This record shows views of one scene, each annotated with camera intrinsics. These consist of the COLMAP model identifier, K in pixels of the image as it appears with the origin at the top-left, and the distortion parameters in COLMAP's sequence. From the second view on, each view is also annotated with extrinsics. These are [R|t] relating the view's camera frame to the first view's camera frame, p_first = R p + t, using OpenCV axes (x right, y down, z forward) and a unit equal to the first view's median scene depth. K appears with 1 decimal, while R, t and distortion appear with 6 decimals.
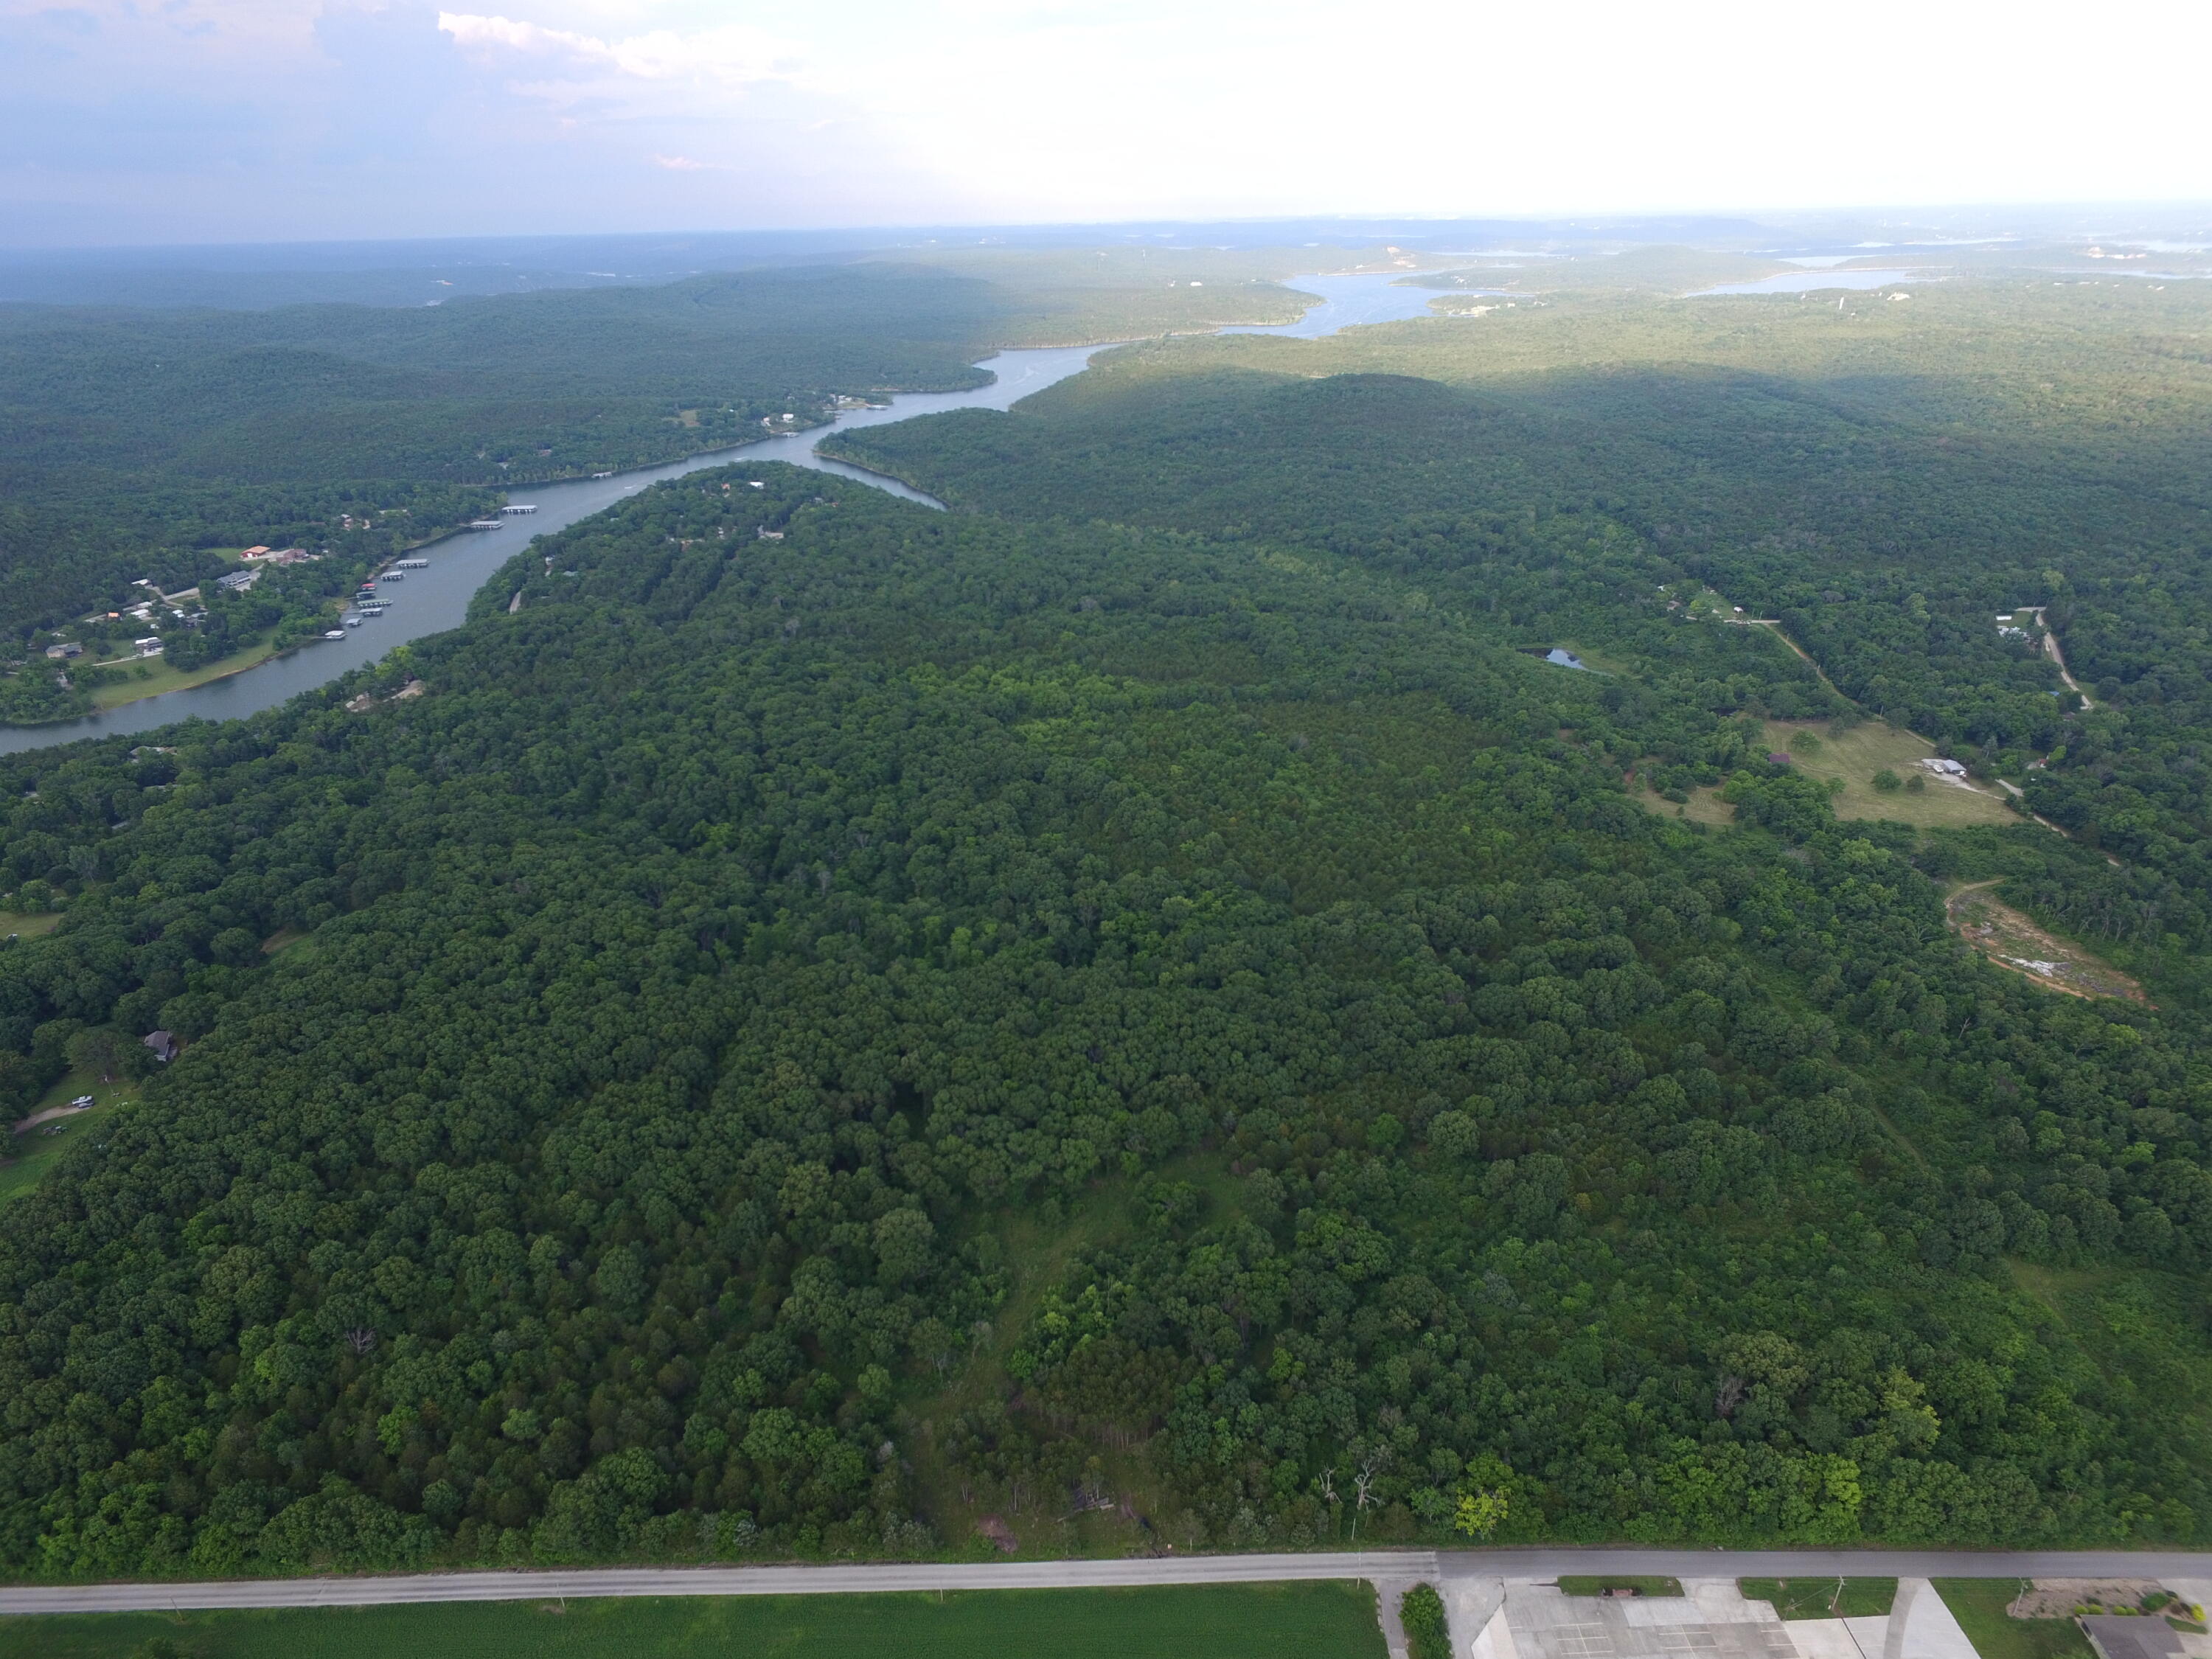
lens RADIAL K [[1289.6, 0, 1108.3], [0, 1289.6, 834.0], [0, 0, 1]] dist [-0.014332, 0.014477]
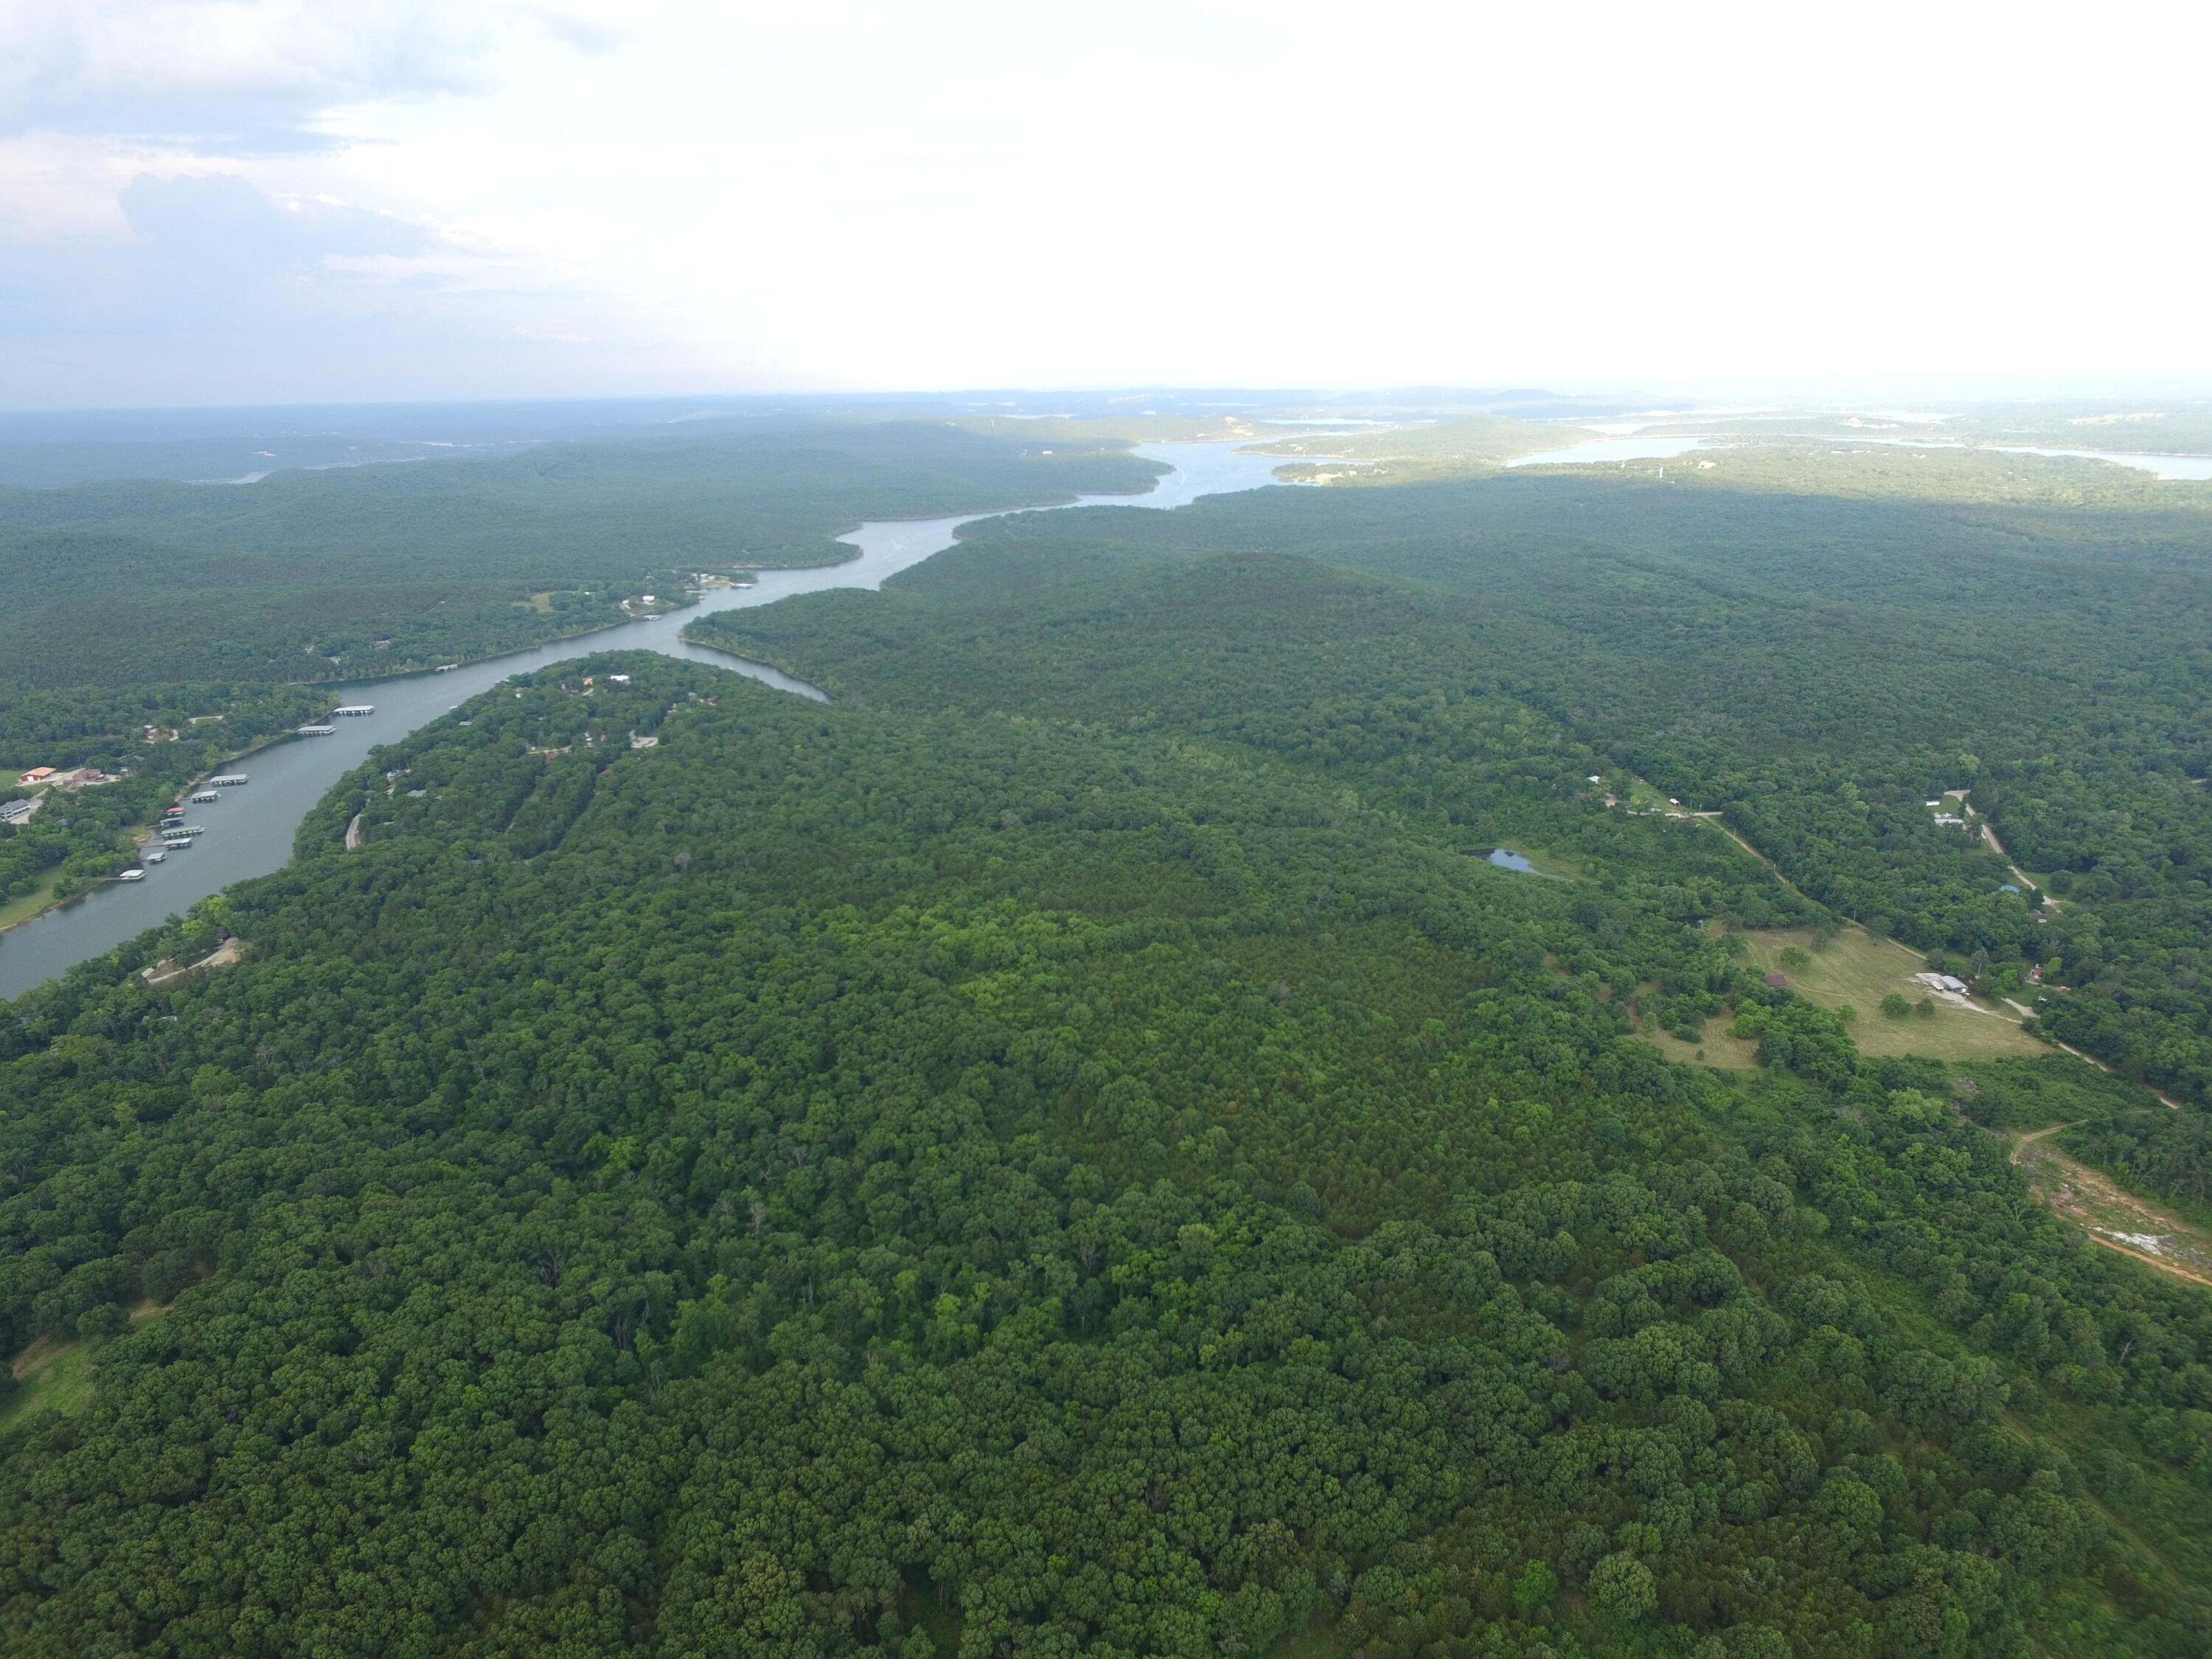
lens RADIAL K [[1289.6, 0, 1108.3], [0, 1289.6, 834.0], [0, 0, 1]] dist [-0.014332, 0.014477]
pose [[0.993087, -0.037700, 0.111162, -0.091017], [0.049816, 0.992867, -0.108319, -0.121296], [-0.106285, 0.113108, 0.987882, 0.148414]]
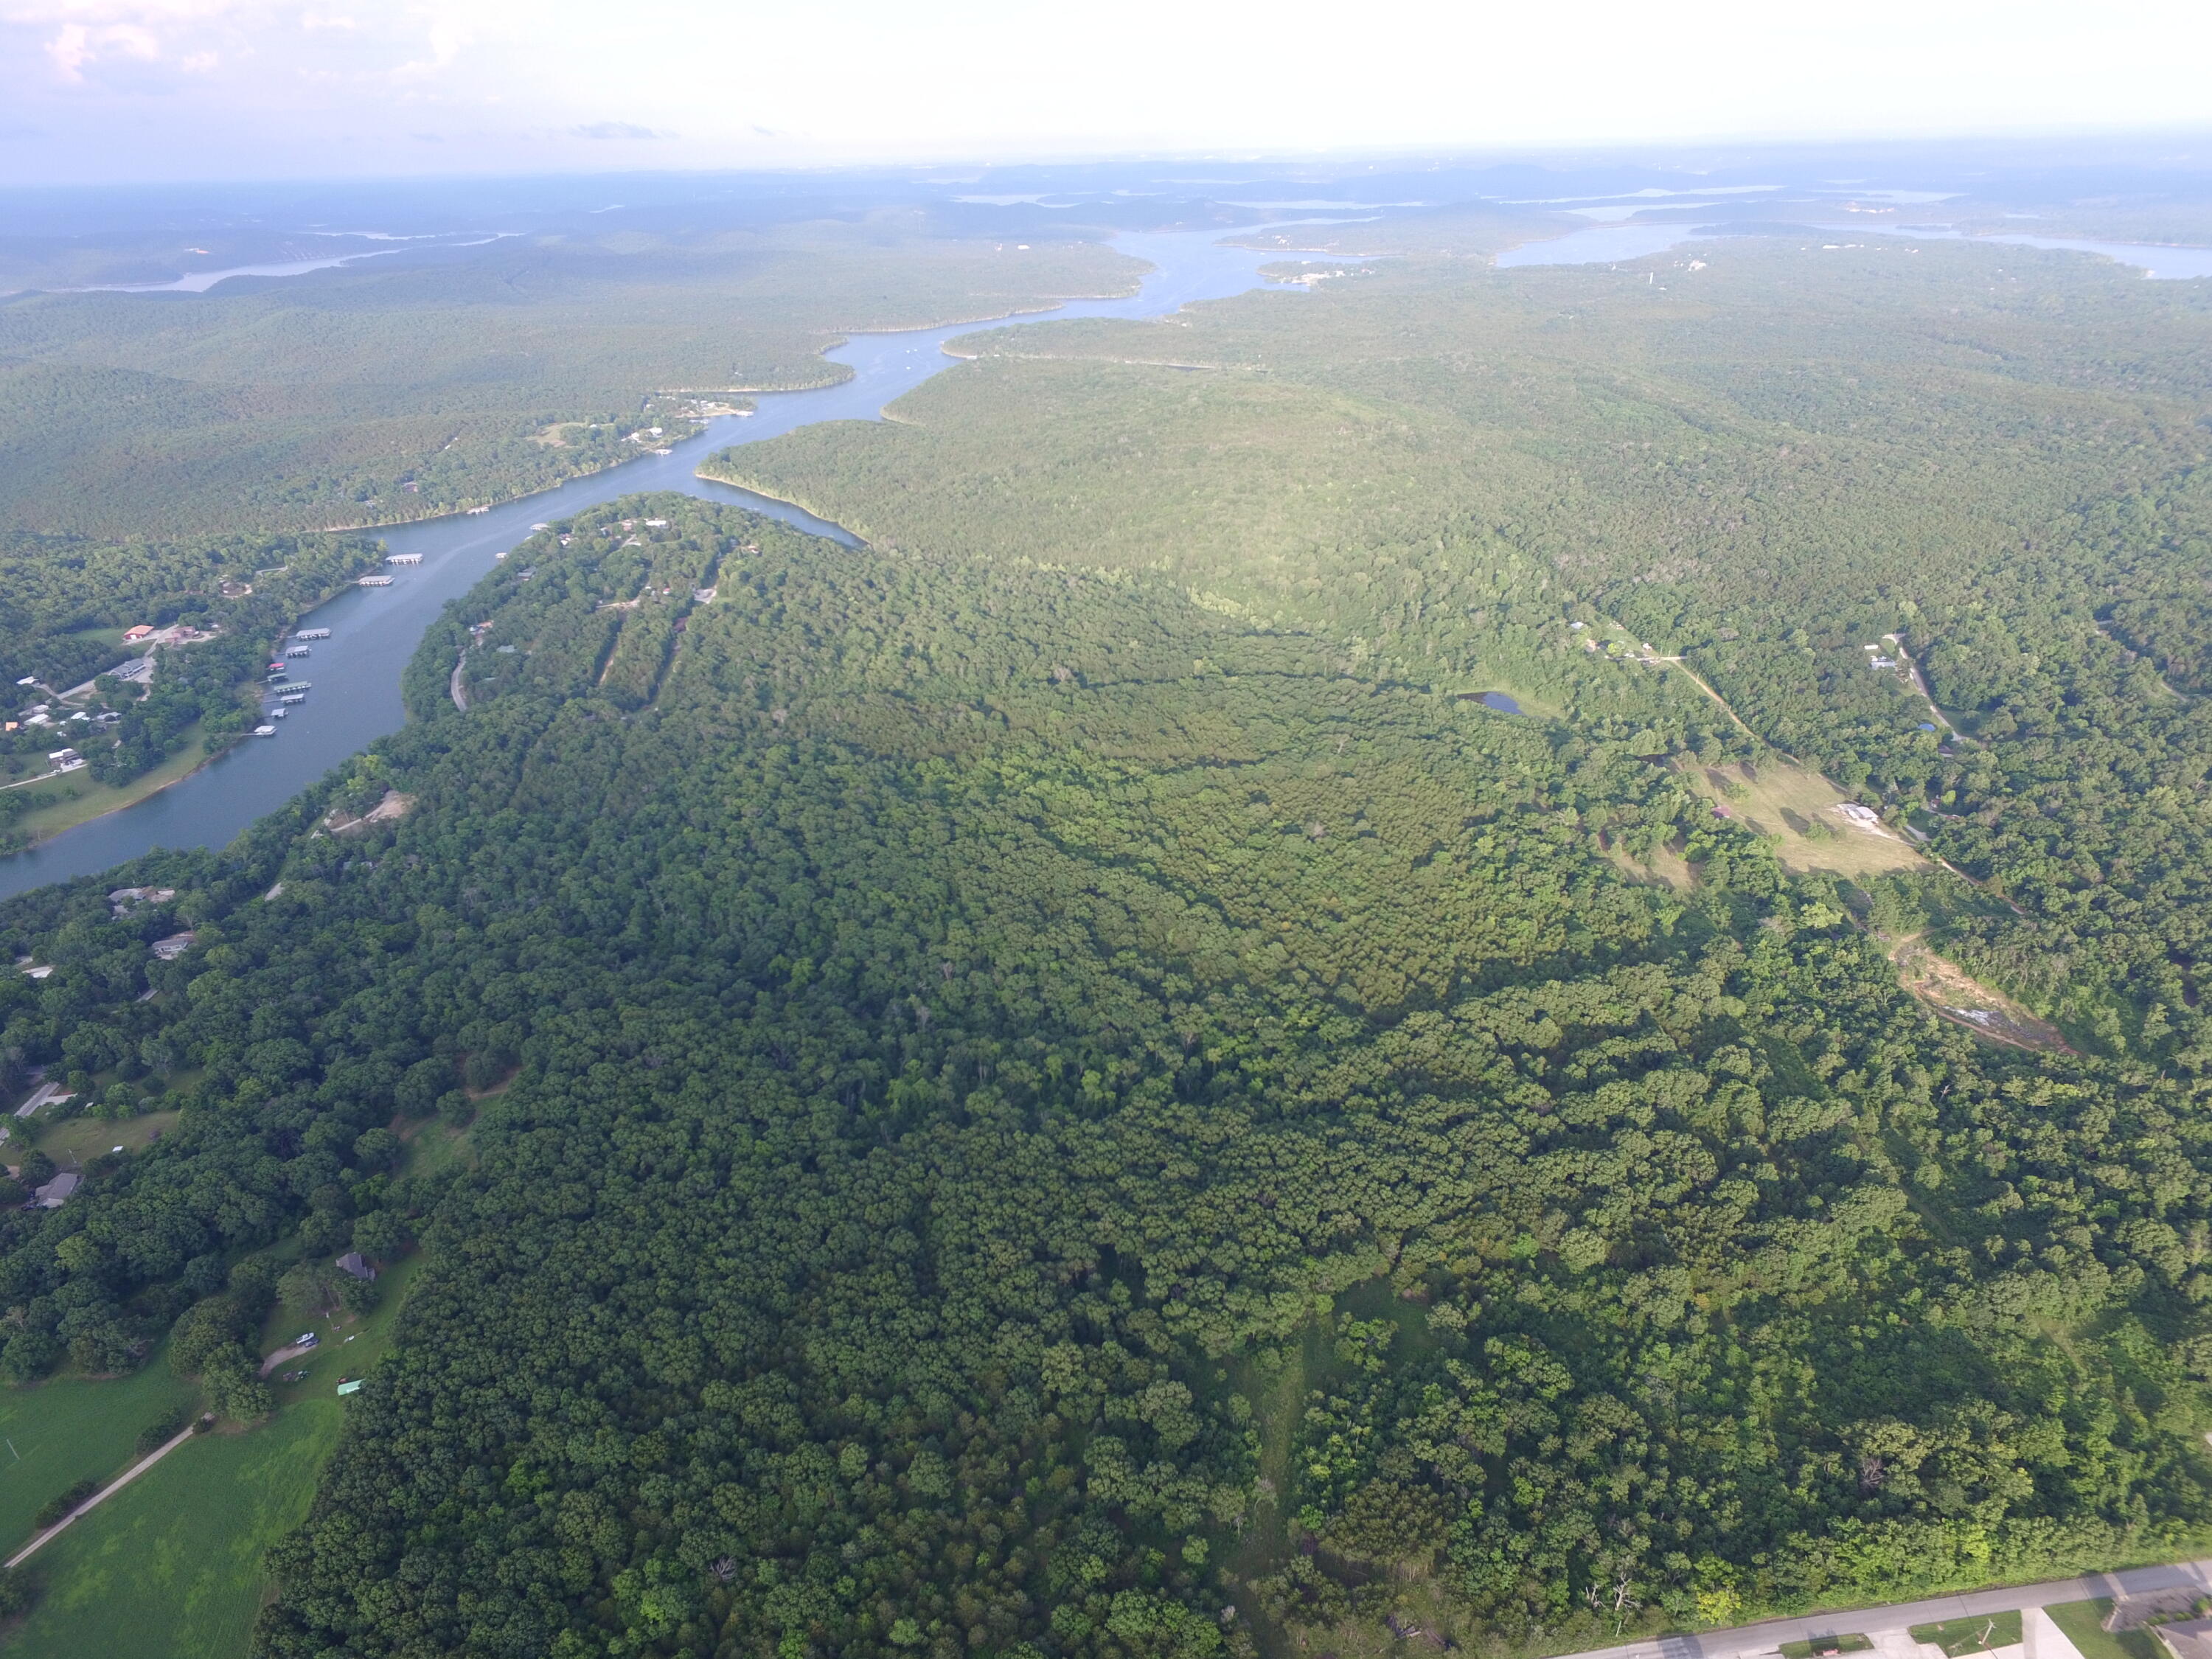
lens RADIAL K [[1289.6, 0, 1108.3], [0, 1289.6, 834.0], [0, 0, 1]] dist [-0.014332, 0.014477]
pose [[0.989860, -0.069816, 0.123703, -0.218102], [0.064752, 0.996909, 0.044497, -0.174298], [-0.126428, -0.036036, 0.991321, -0.083280]]
